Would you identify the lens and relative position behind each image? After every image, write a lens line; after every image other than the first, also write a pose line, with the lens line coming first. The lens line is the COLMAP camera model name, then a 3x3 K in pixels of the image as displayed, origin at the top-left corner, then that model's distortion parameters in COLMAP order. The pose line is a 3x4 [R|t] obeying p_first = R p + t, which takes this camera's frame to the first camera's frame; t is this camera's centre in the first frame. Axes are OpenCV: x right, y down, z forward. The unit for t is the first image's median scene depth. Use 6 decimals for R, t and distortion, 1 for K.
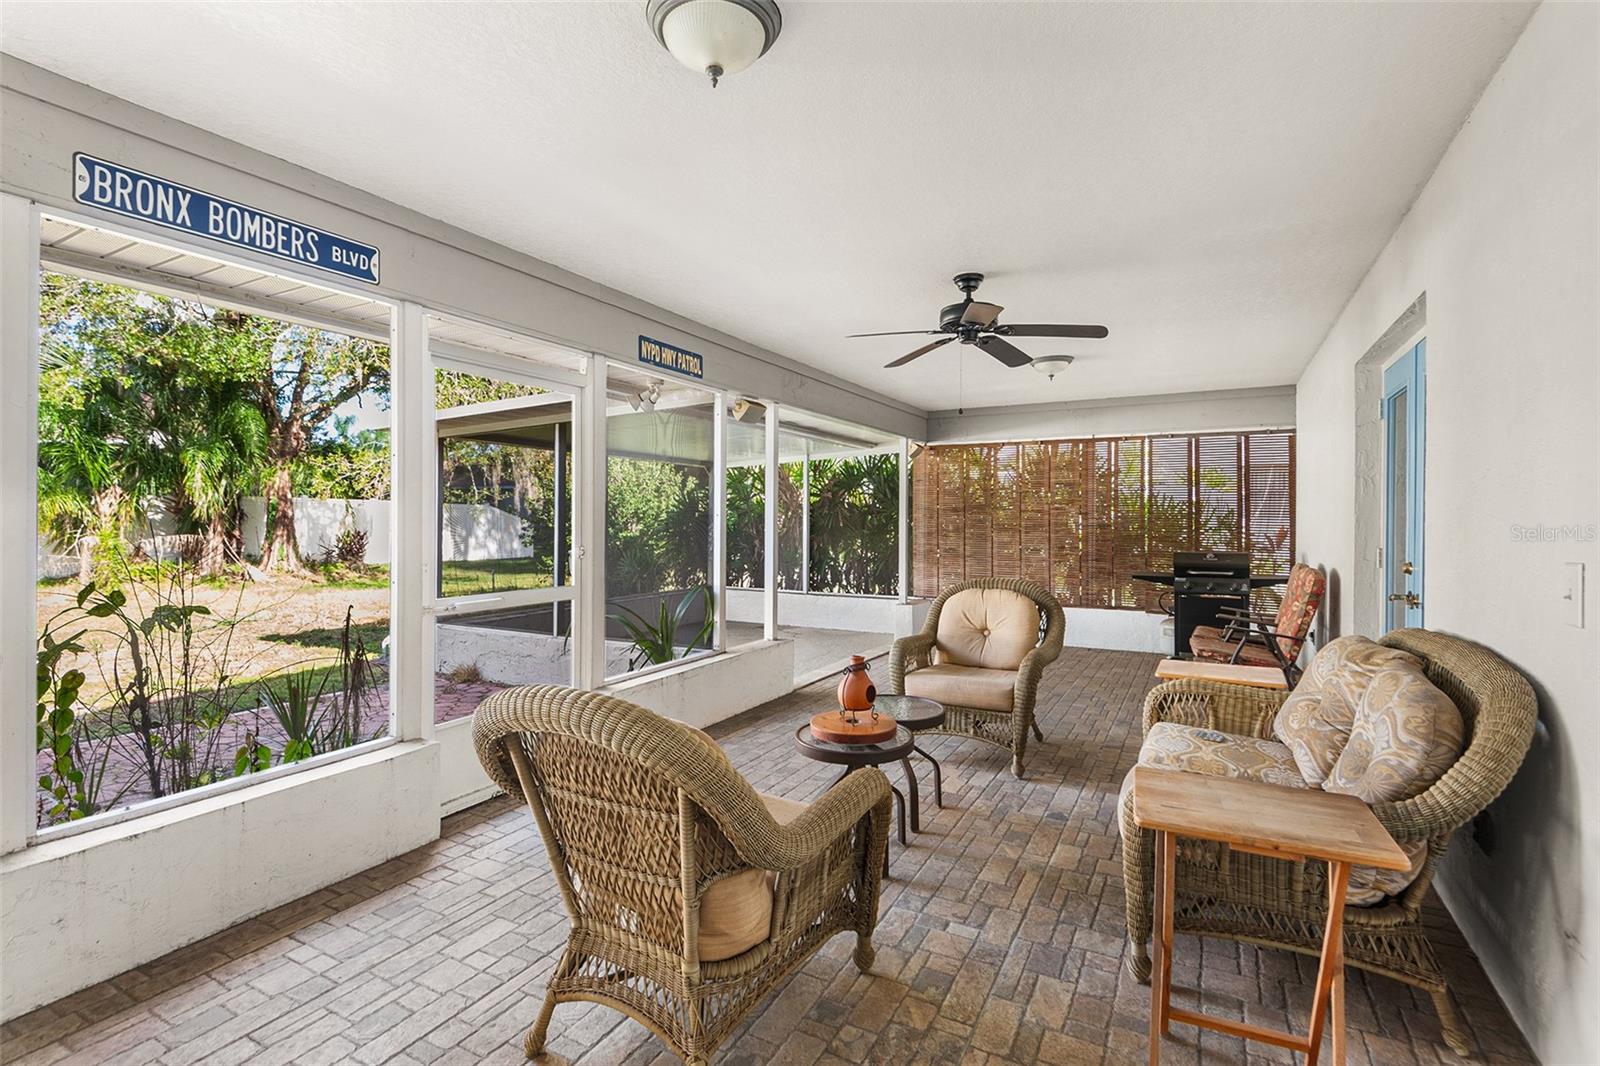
lens RADIAL K [[740.1, 0, 792.6], [0, 740.1, 520.2], [0, 0, 1]] dist [0.036677, -0.024560]
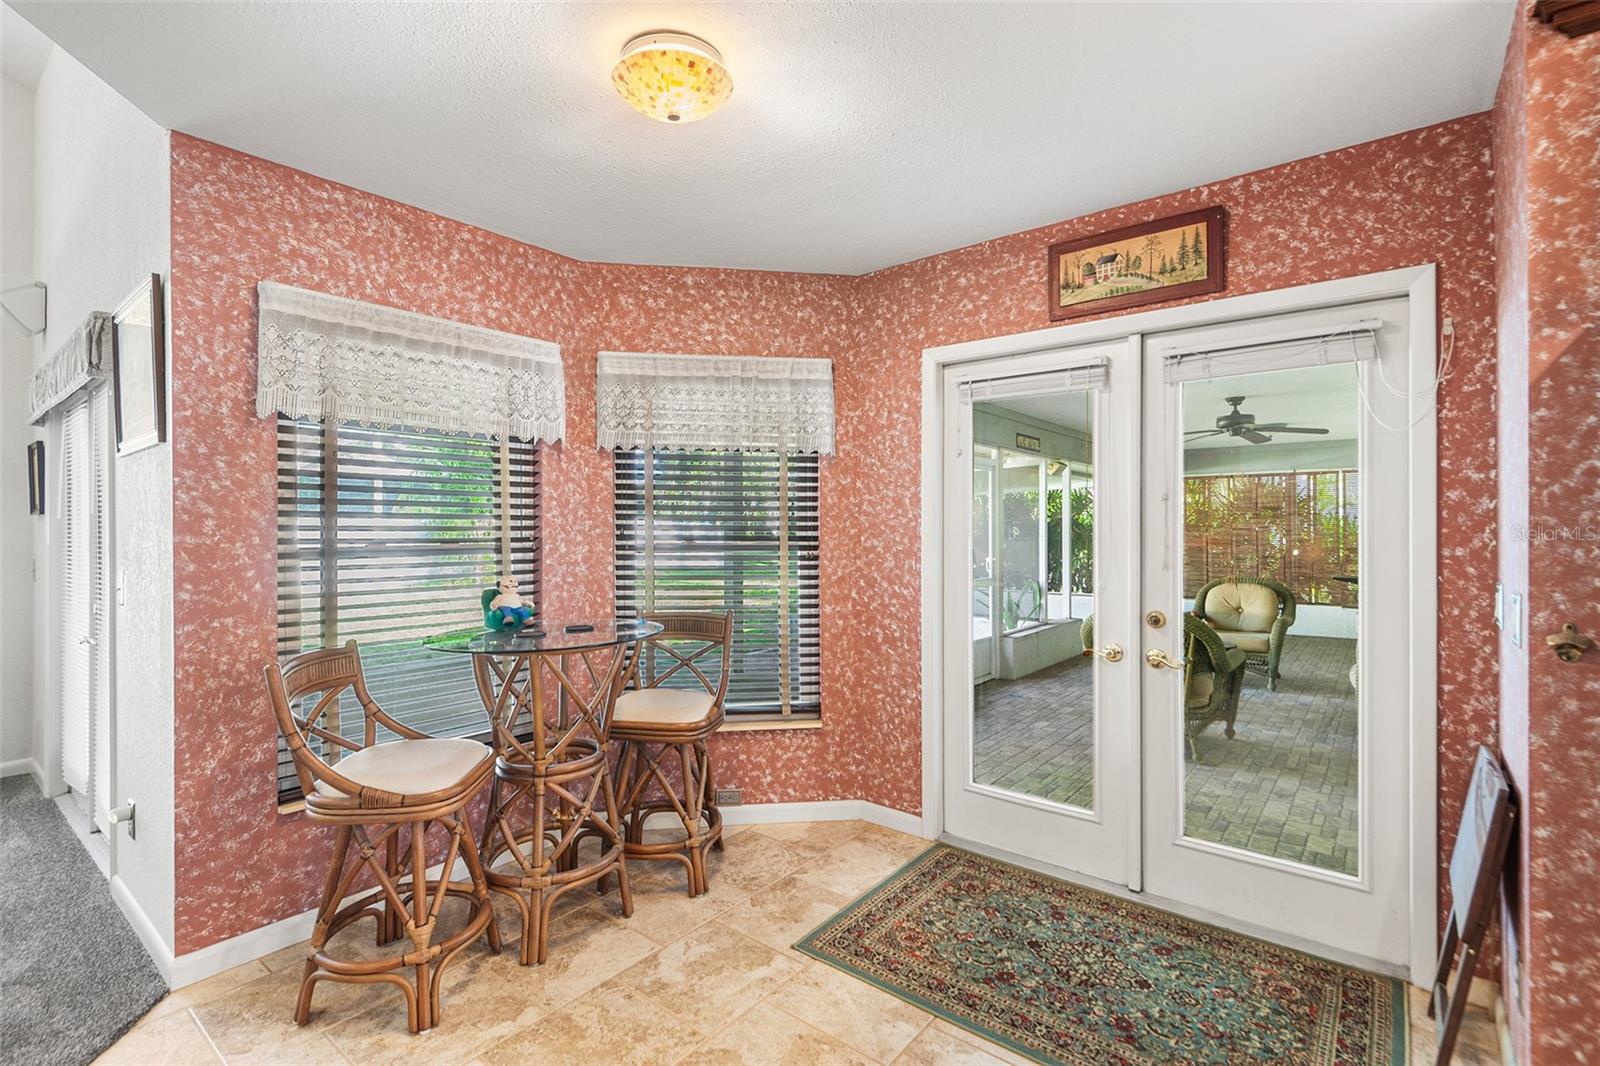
lens RADIAL K [[740.1, 0, 792.6], [0, 740.1, 520.2], [0, 0, 1]] dist [0.036677, -0.024560]
pose [[0.985800, -0.003133, -0.167894, -0.423918], [0.001475, 0.999949, -0.009999, -0.028753], [0.167916, 0.009610, 0.985754, -0.762187]]
